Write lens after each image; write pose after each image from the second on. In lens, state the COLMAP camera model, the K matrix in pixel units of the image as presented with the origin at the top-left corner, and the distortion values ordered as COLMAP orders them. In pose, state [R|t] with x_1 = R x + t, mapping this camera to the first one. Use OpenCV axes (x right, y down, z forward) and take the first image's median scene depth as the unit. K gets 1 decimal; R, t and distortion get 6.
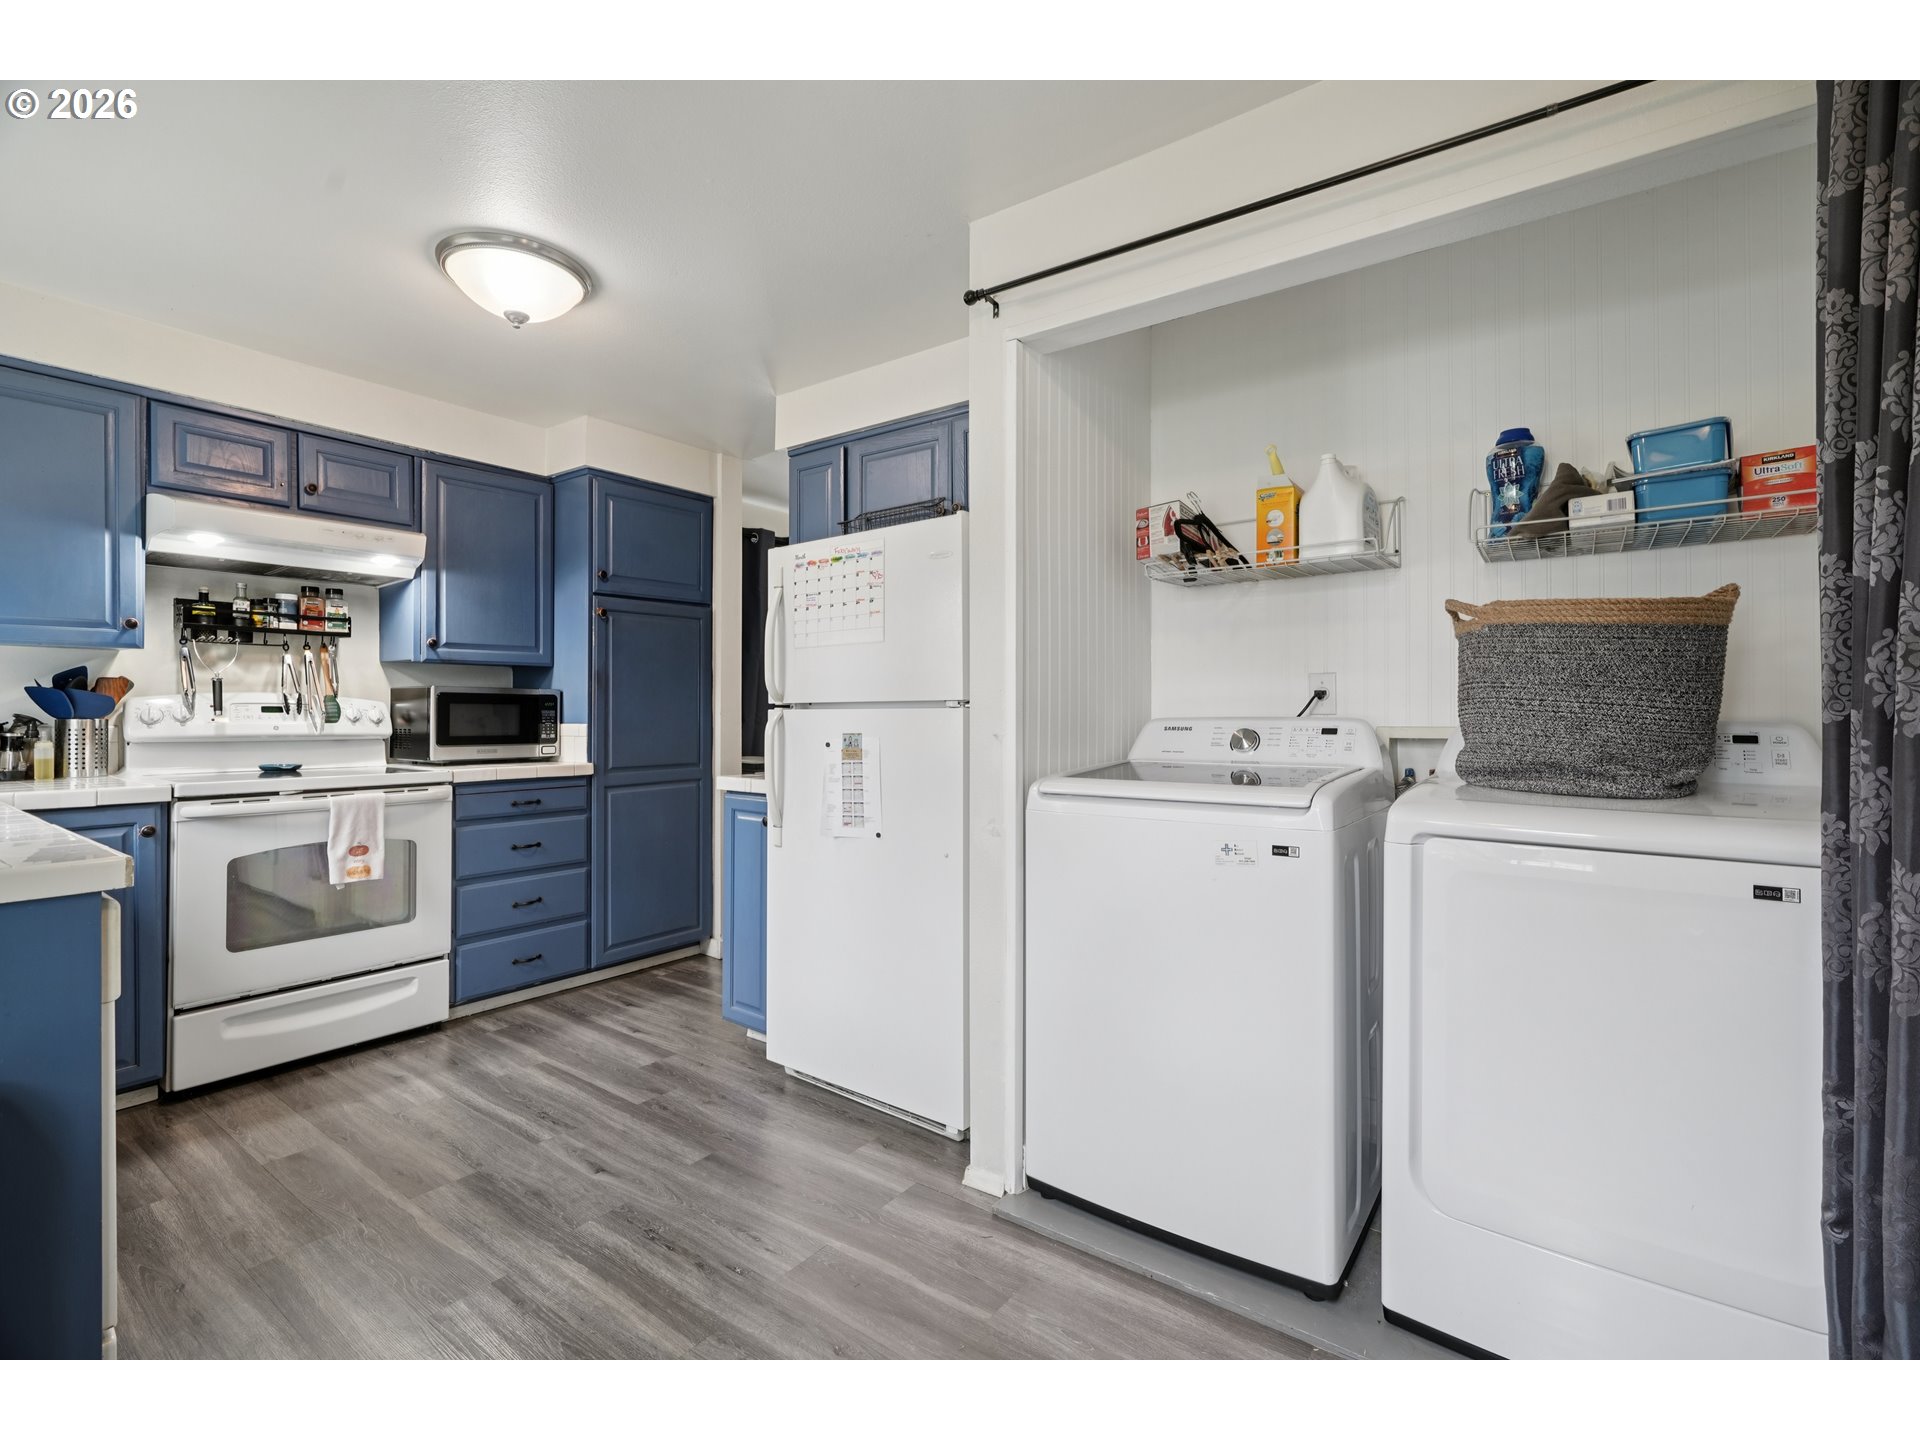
lens RADIAL K [[866.9, 0, 960.1], [0, 866.9, 715.5], [0, 0, 1]] dist [-0.004359, 0.001319]
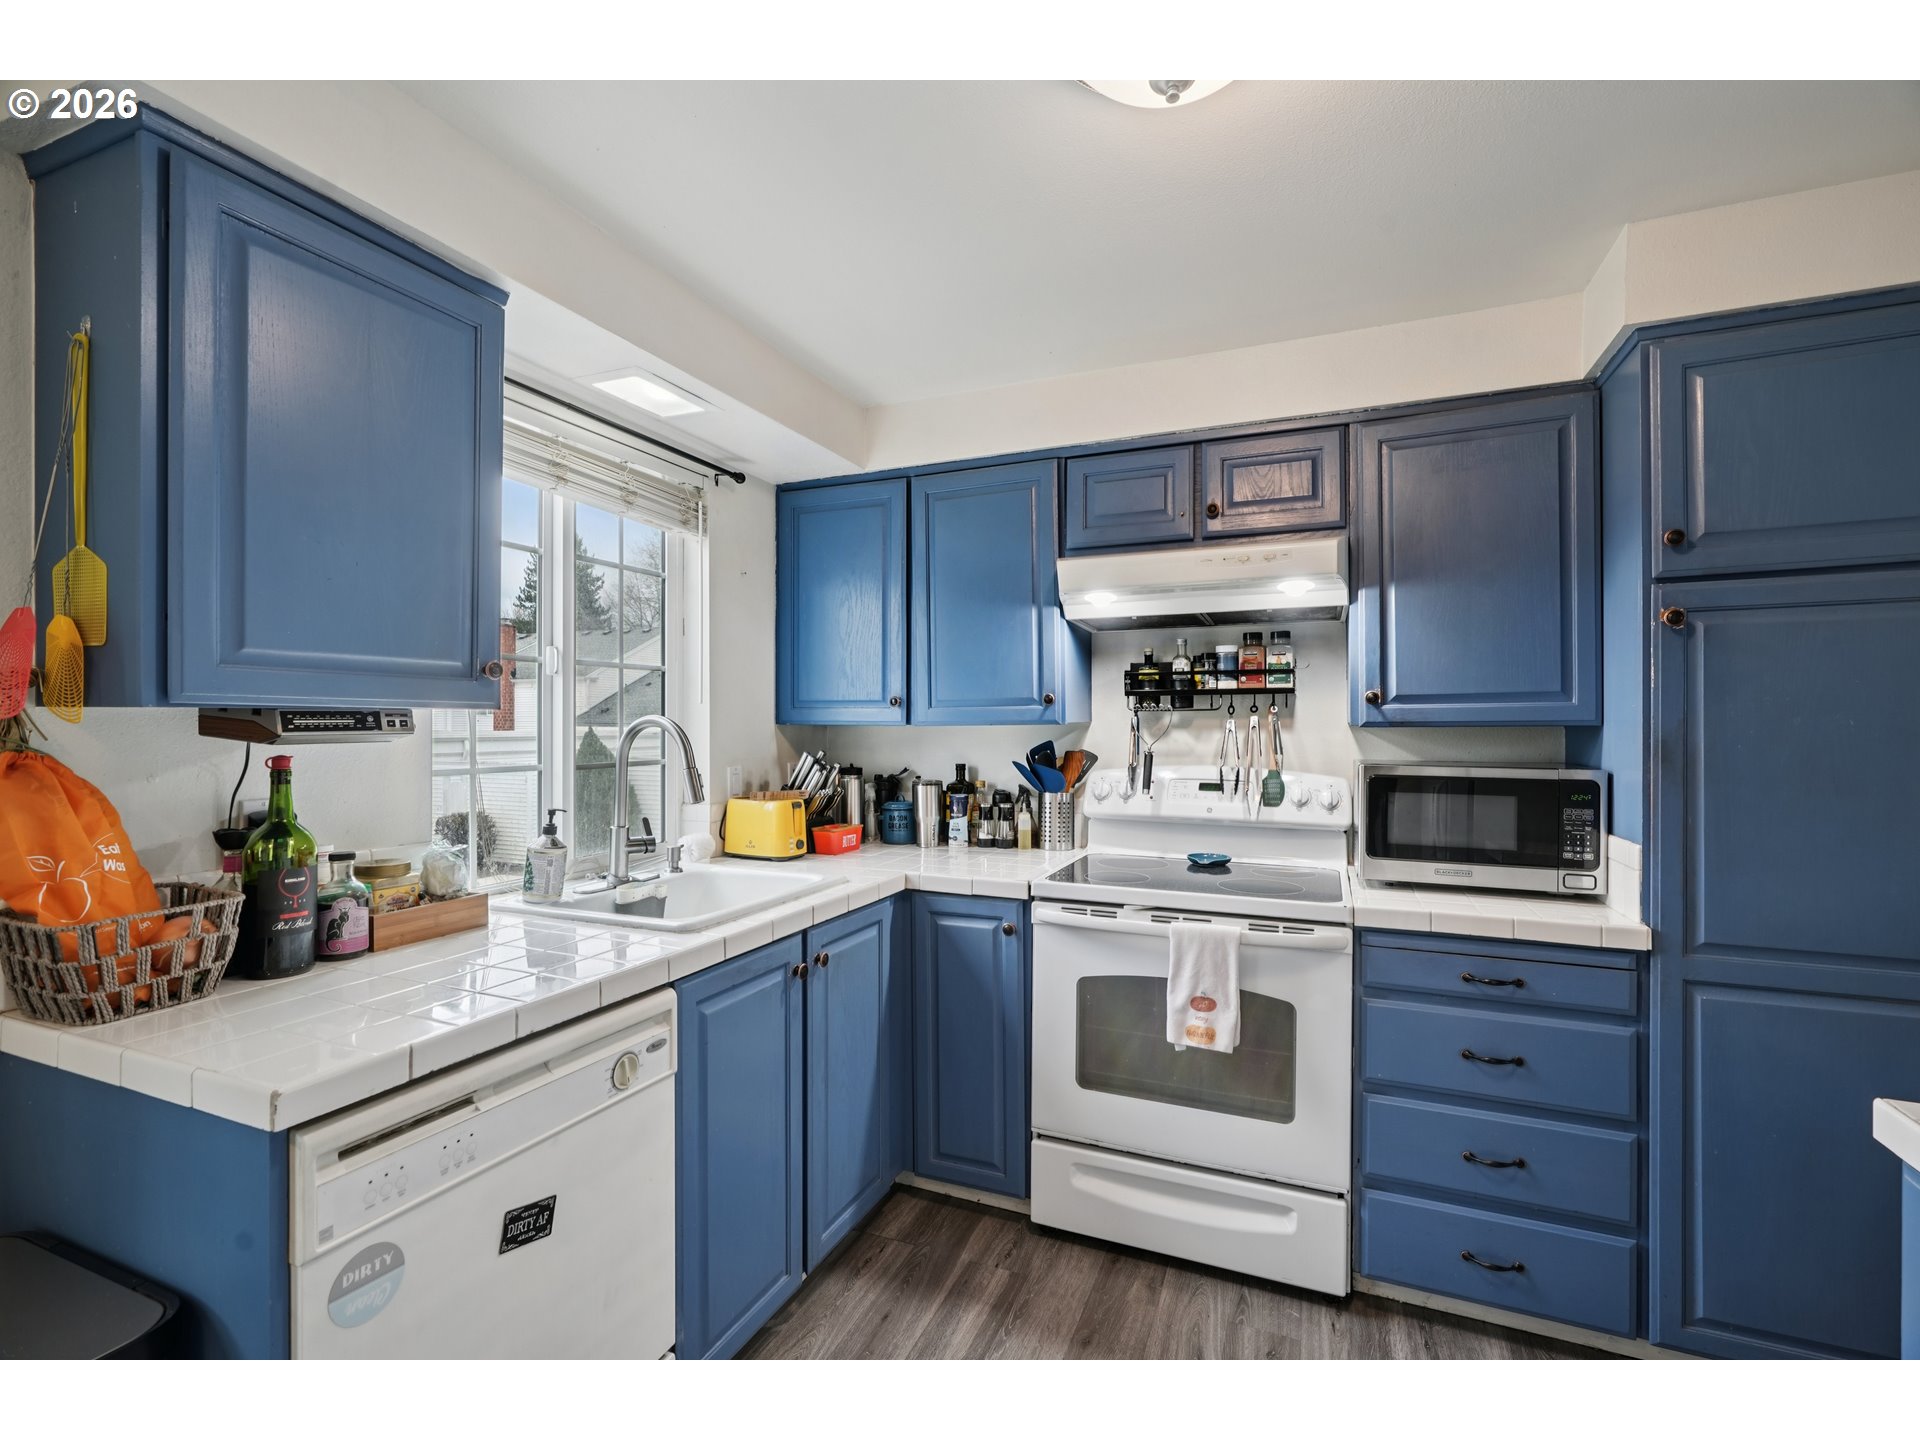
lens RADIAL K [[866.9, 0, 960.5], [0, 866.9, 727.4], [0, 0, 1]] dist [-0.004359, 0.001319]
pose [[0.227408, 0.003954, -0.973791, -0.041894], [-0.005398, 0.999982, 0.002799, -0.065574], [0.973785, 0.004620, 0.227426, 0.581455]]
